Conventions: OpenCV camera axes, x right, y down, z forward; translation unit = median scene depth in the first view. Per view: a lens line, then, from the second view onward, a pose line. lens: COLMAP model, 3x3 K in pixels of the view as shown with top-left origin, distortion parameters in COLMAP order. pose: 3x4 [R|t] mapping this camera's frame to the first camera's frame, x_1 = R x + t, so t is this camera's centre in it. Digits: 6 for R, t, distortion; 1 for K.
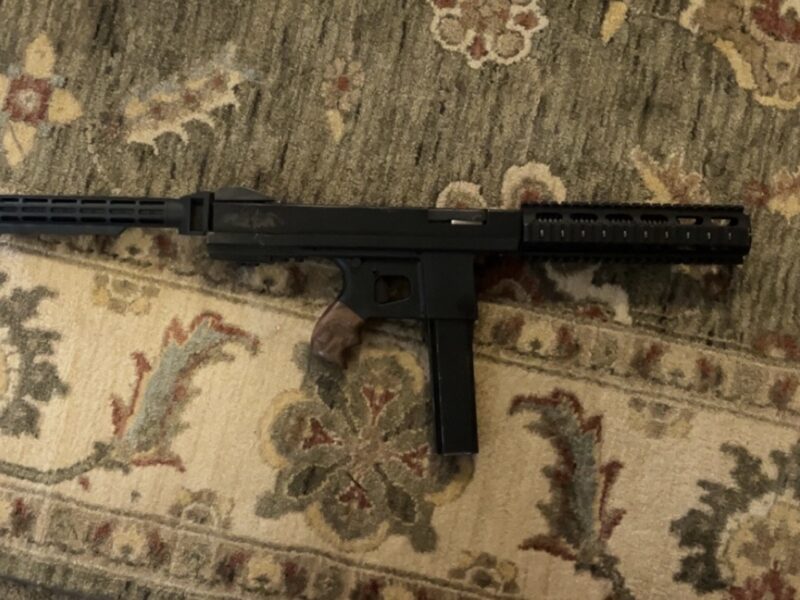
lens RADIAL K [[1080.7, 0, 398.6], [0, 1080.7, 234.5], [0, 0, 1]] dist [0.059224, -0.276755]
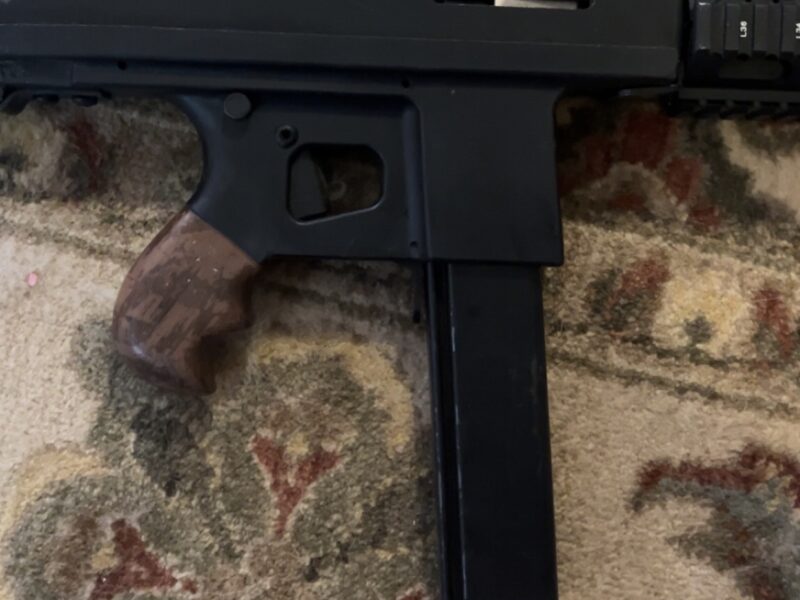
lens RADIAL K [[1080.7, 0, 398.6], [0, 1080.7, 234.5], [0, 0, 1]] dist [0.059224, -0.276755]
pose [[0.999090, 0.012793, 0.040676, 0.001411], [-0.014276, 0.999236, 0.036371, 0.054641], [-0.040180, -0.036918, 0.998510, 0.617910]]
